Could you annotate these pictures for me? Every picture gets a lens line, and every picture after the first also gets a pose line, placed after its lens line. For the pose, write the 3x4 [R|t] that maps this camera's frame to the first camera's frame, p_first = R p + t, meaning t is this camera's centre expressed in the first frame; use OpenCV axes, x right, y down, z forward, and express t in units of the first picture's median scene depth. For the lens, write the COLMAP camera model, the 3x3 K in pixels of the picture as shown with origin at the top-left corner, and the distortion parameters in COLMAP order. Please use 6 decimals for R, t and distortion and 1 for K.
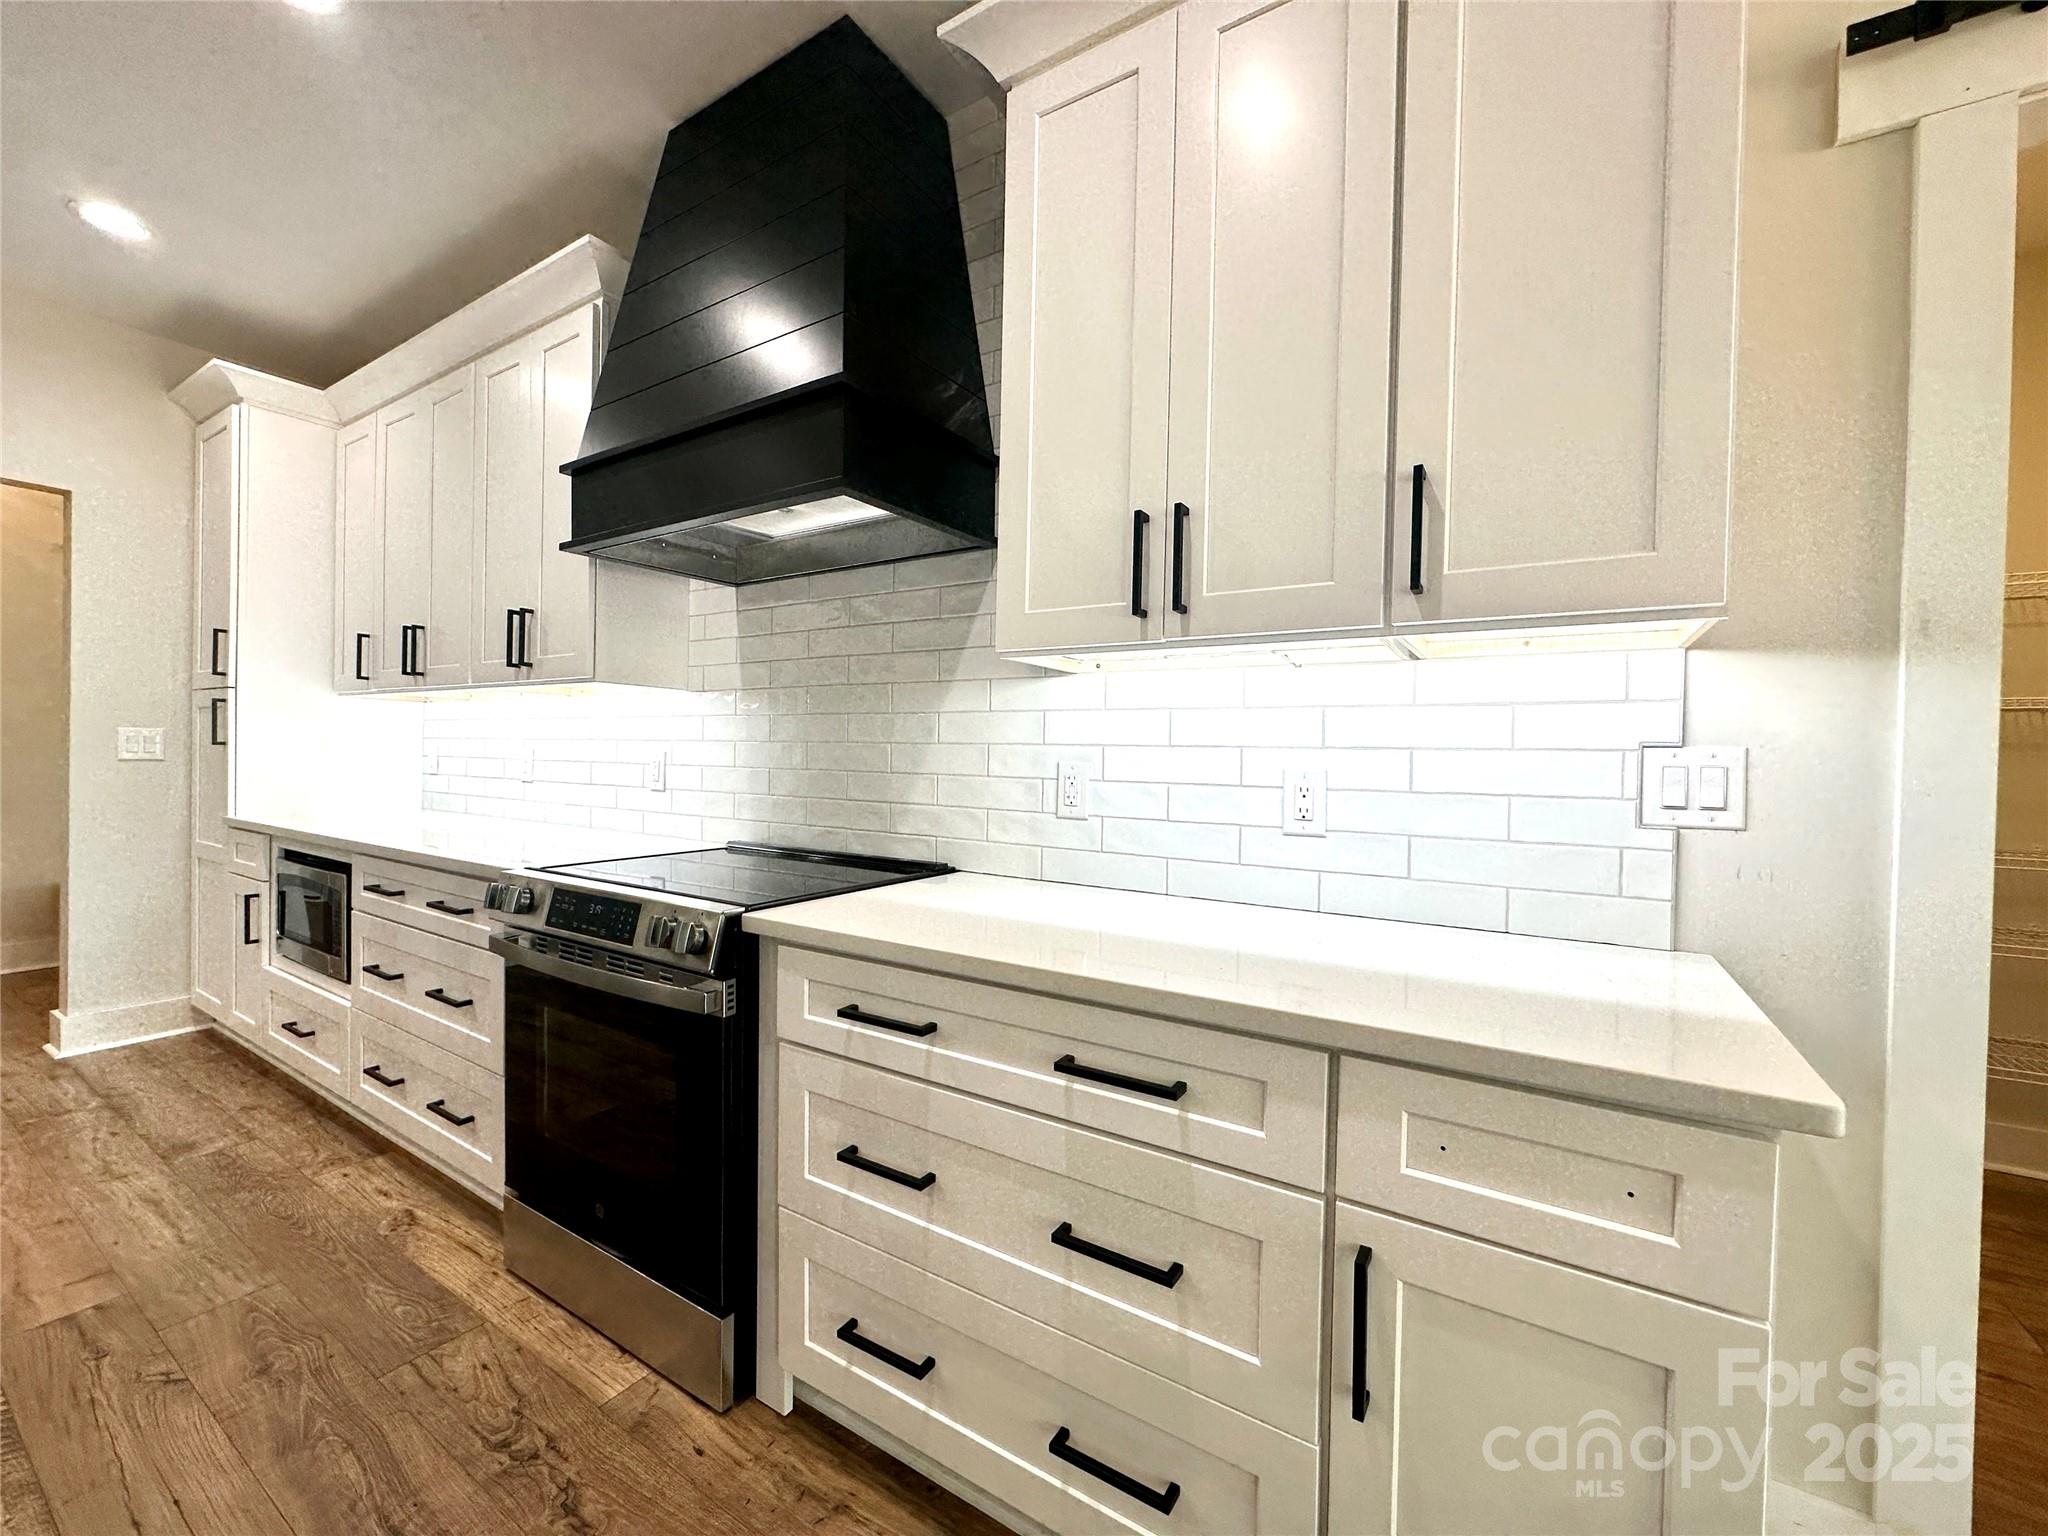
lens RADIAL K [[815.8, 0, 1024.0], [0, 815.8, 768.0], [0, 0, 1]] dist [-0.003866, 0.000577]
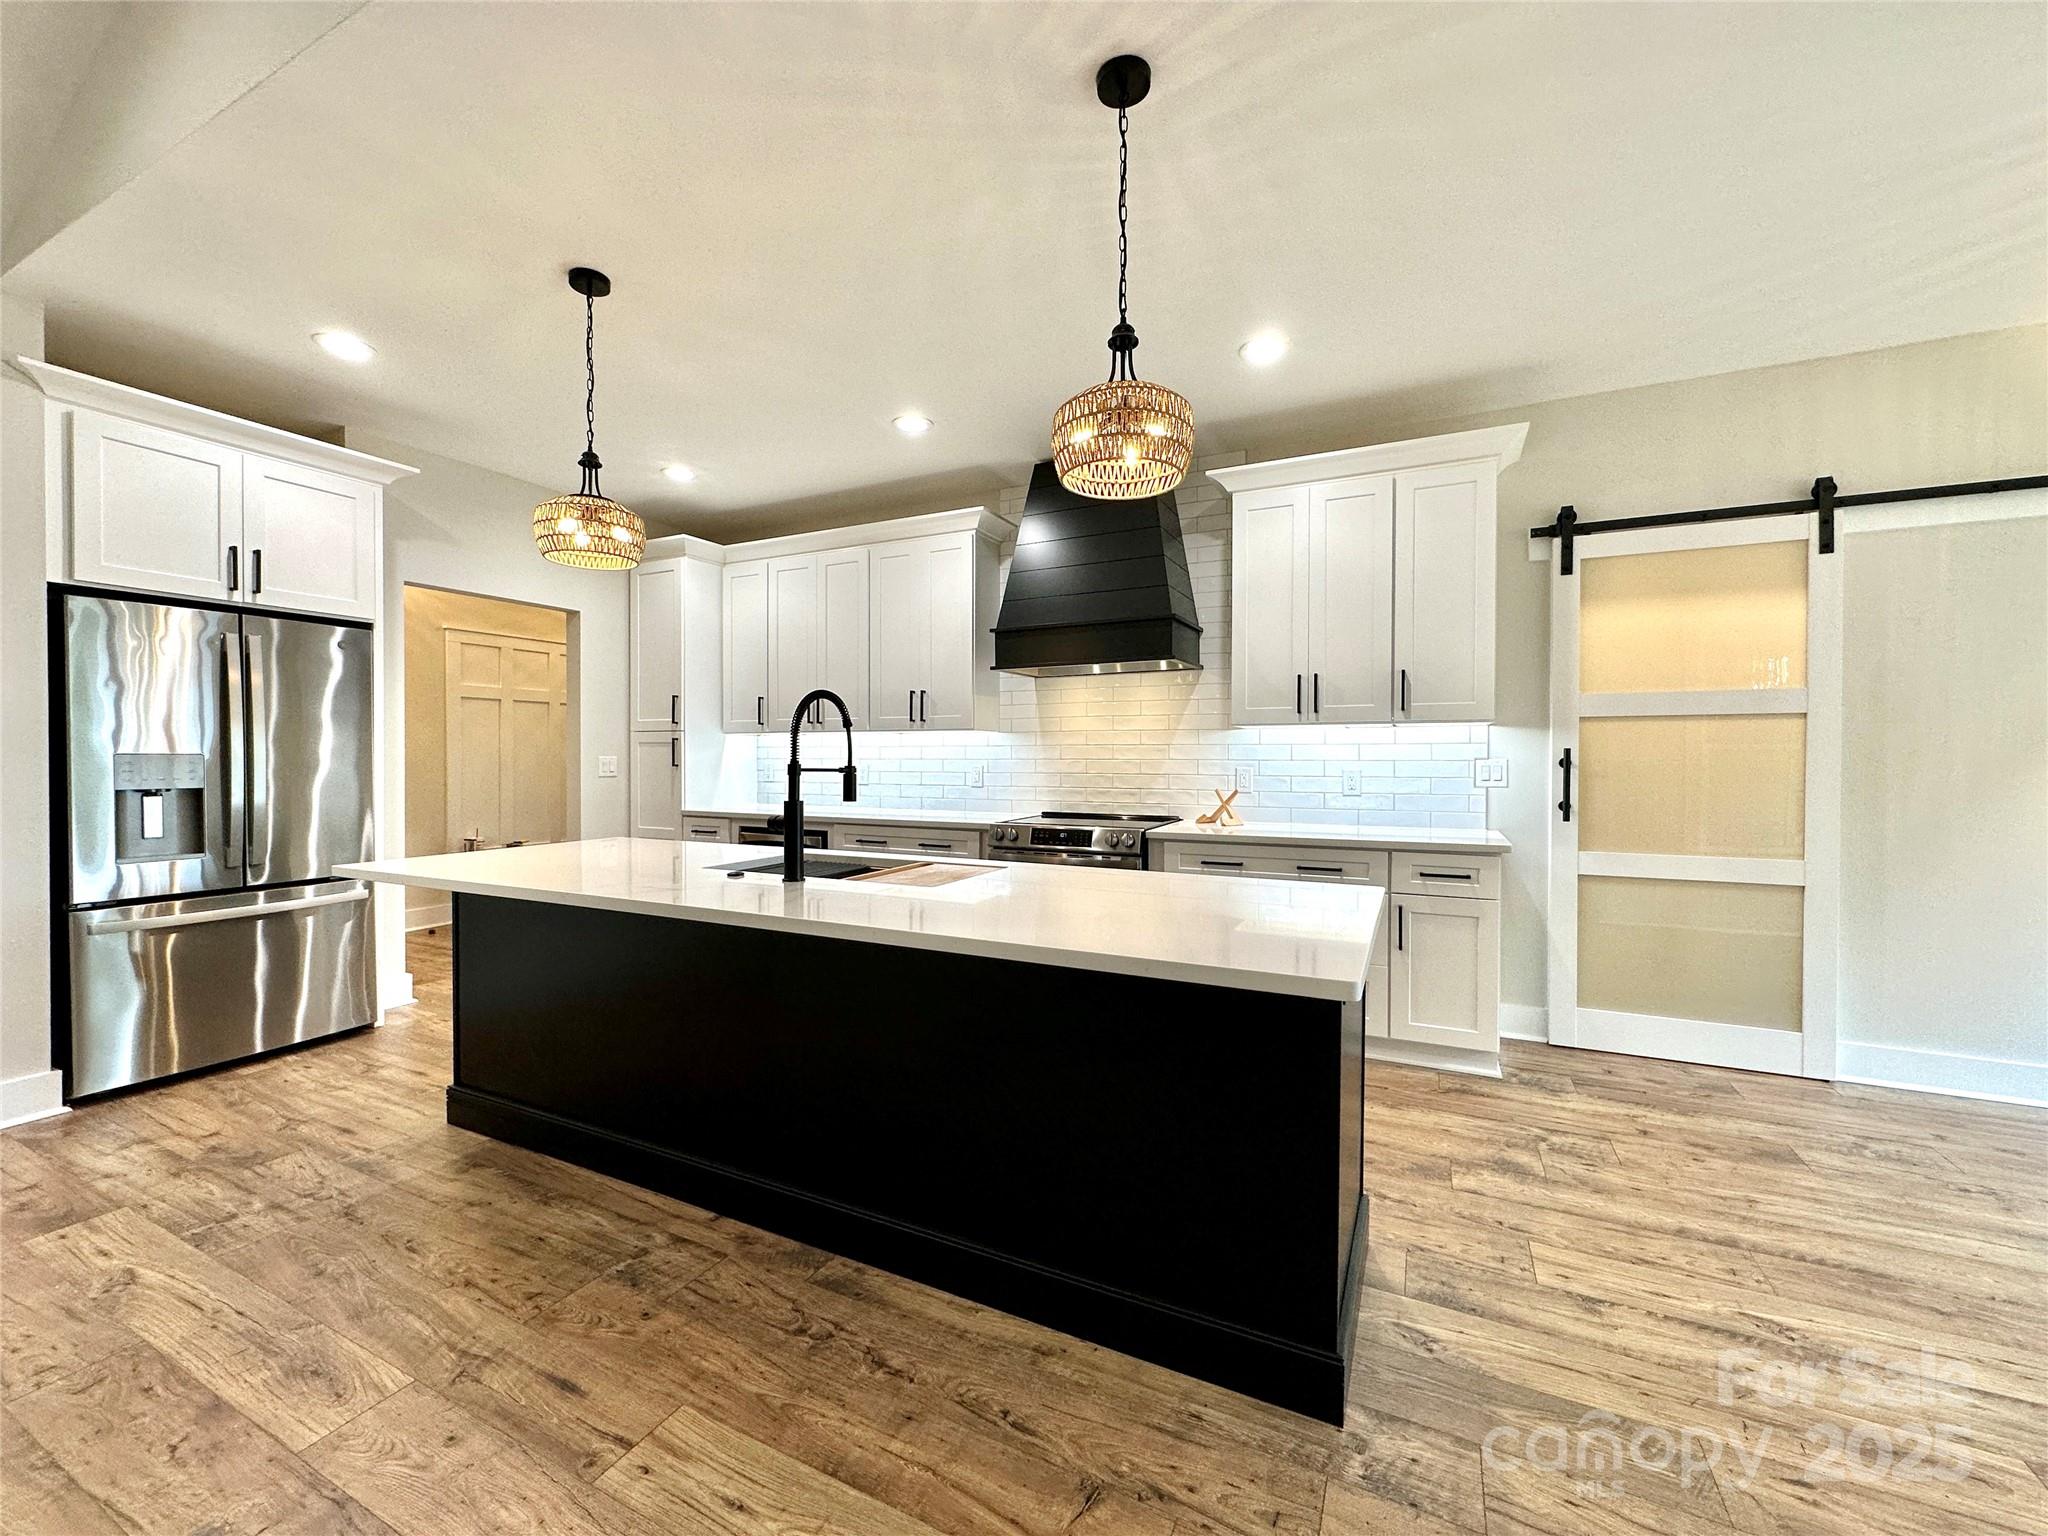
lens RADIAL K [[815.8, 0, 1024.0], [0, 815.8, 768.0], [0, 0, 1]] dist [-0.003866, 0.000577]
pose [[0.993997, -0.020658, 0.107439, -0.760858], [0.020646, 0.999786, 0.001229, -0.021049], [-0.107441, 0.000997, 0.994211, -1.134669]]
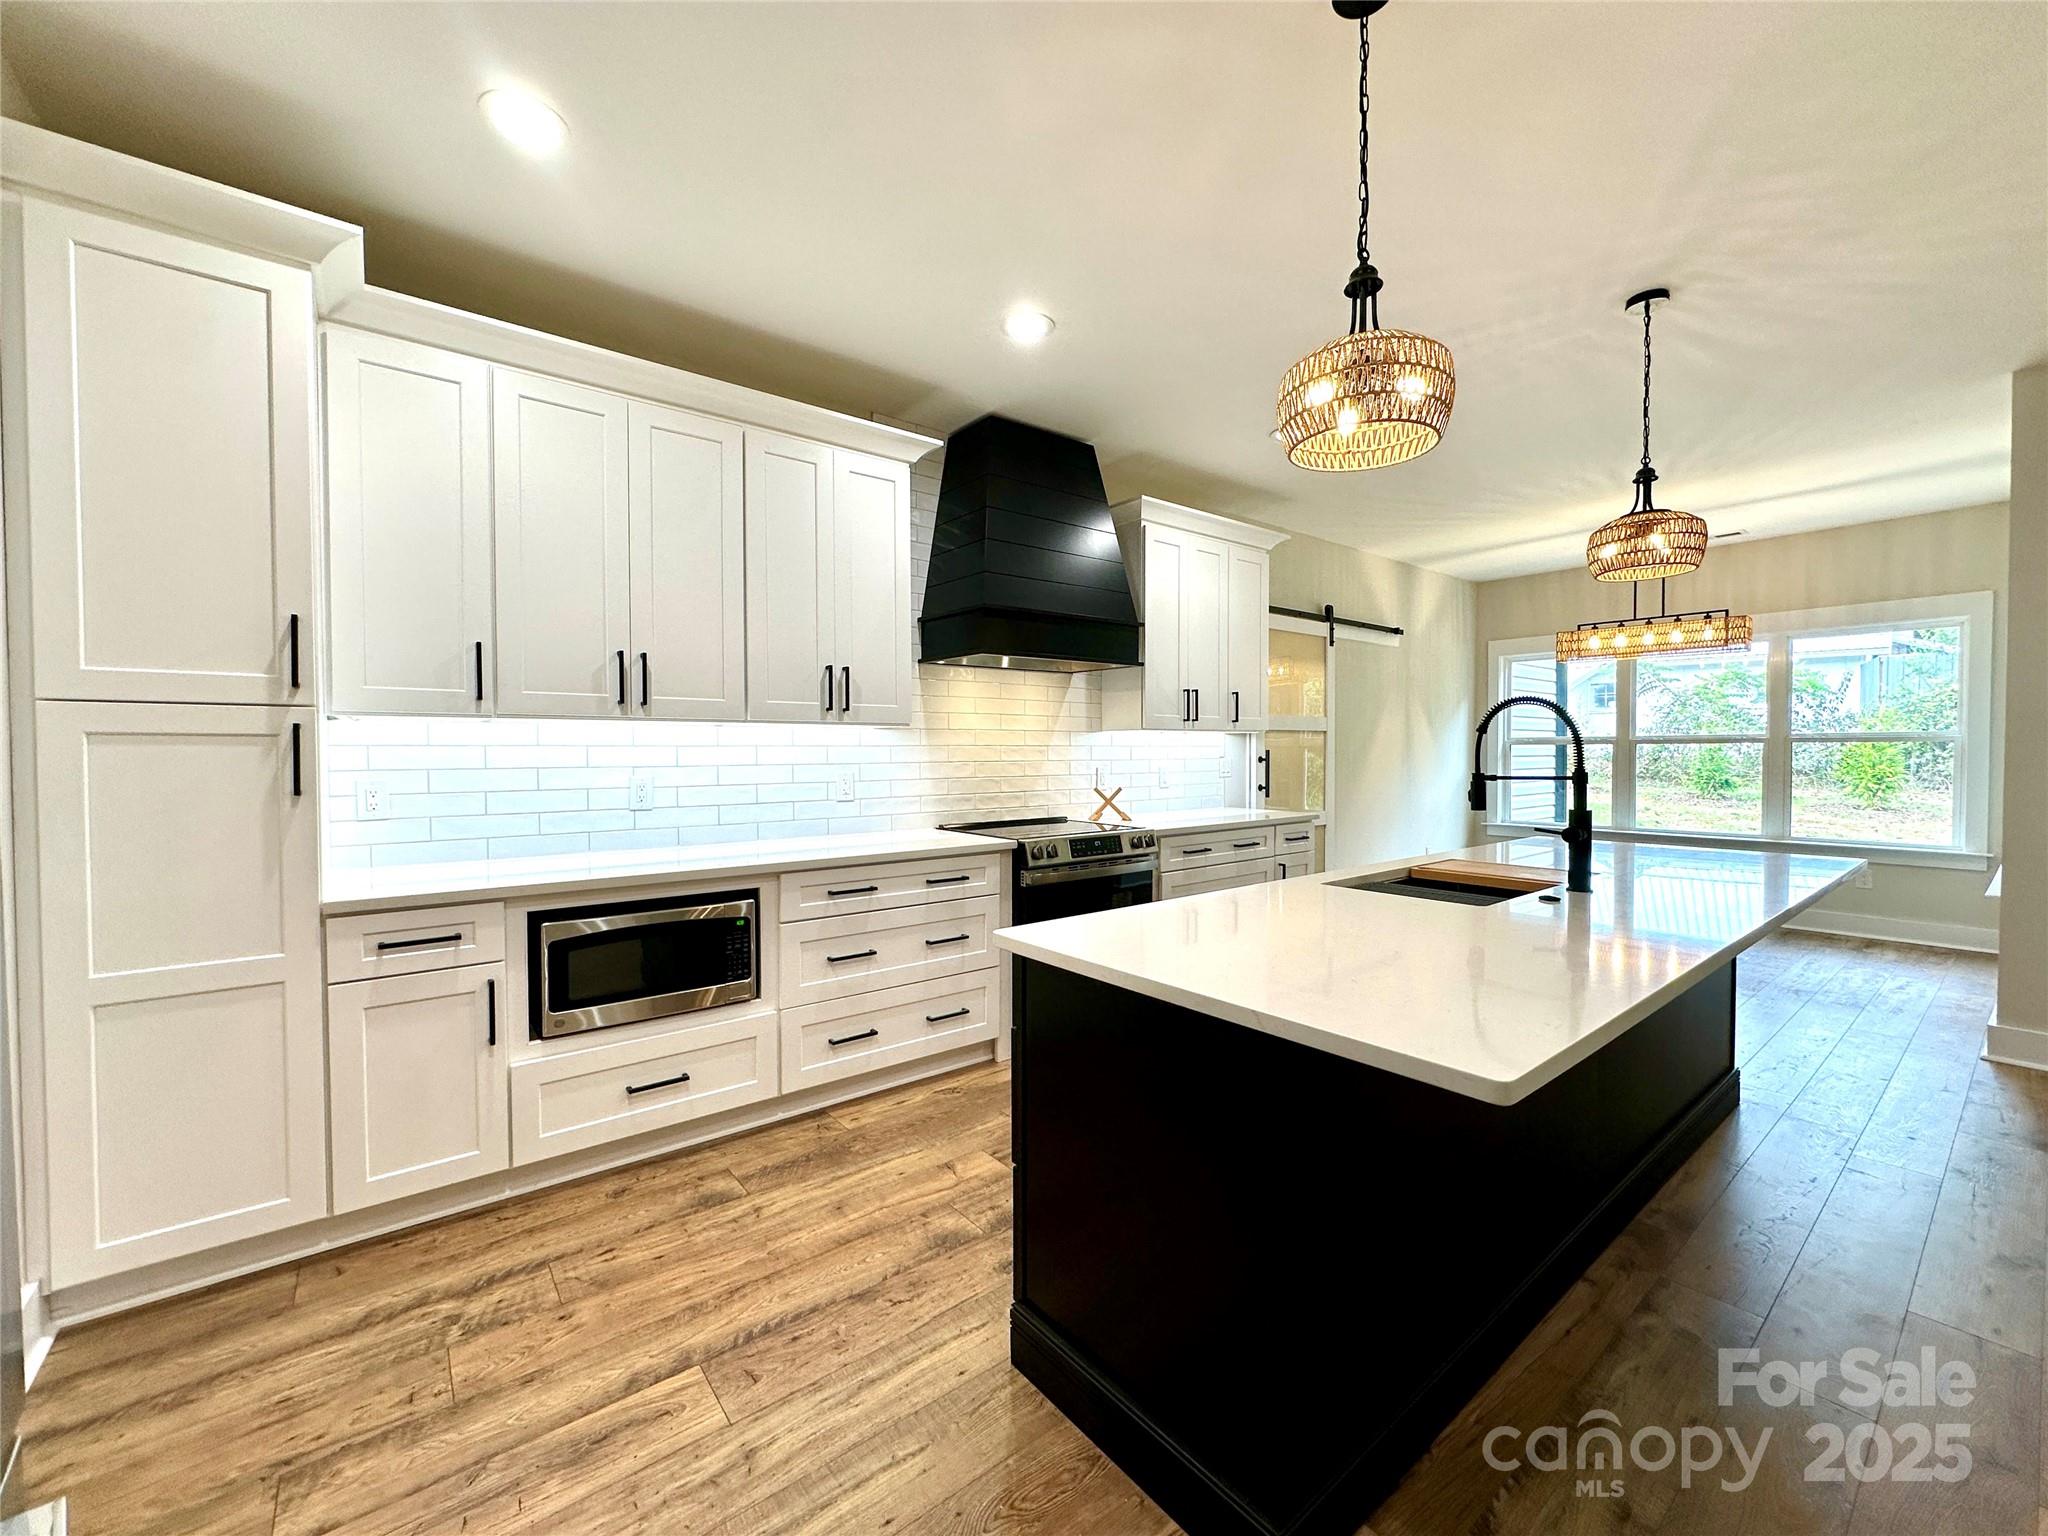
lens RADIAL K [[815.8, 0, 1024.0], [0, 815.8, 768.0], [0, 0, 1]] dist [-0.003866, 0.000577]
pose [[0.333719, -0.042162, 0.941729, -2.273587], [0.024302, 0.999052, 0.036117, -0.096656], [-0.942359, 0.010833, 0.334428, 0.388164]]
